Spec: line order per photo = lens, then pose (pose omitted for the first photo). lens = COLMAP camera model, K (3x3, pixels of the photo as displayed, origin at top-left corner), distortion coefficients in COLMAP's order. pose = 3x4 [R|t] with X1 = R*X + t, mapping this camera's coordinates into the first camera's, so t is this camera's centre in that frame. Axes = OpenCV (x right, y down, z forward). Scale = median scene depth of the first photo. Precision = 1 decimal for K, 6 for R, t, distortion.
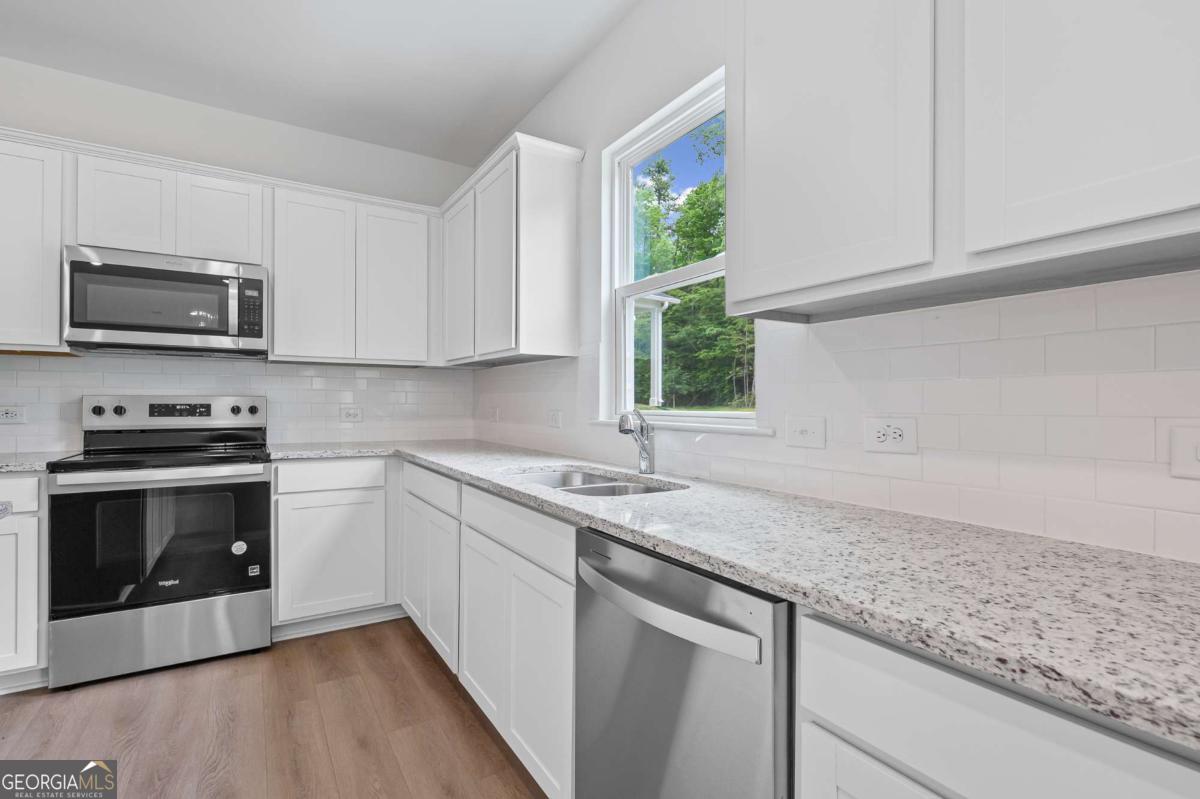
lens RADIAL K [[568.6, 0, 597.5], [0, 568.6, 400.5], [0, 0, 1]] dist [-0.001694, -0.000050]
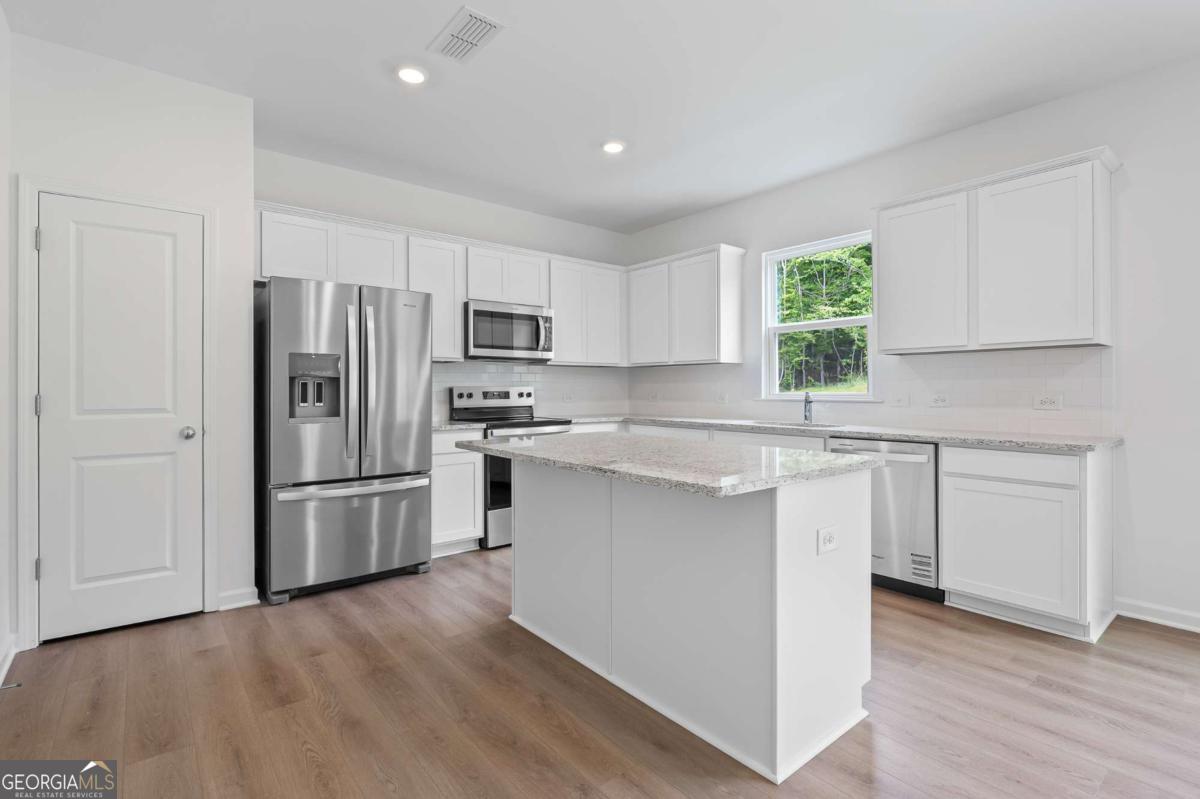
lens RADIAL K [[568.6, 0, 602.9], [0, 568.6, 394.1], [0, 0, 1]] dist [-0.001694, -0.000050]
pose [[0.991105, -0.007276, 0.132886, -0.648894], [0.005789, 0.999916, 0.011578, -0.003618], [-0.132959, -0.010706, 0.991064, -0.663052]]
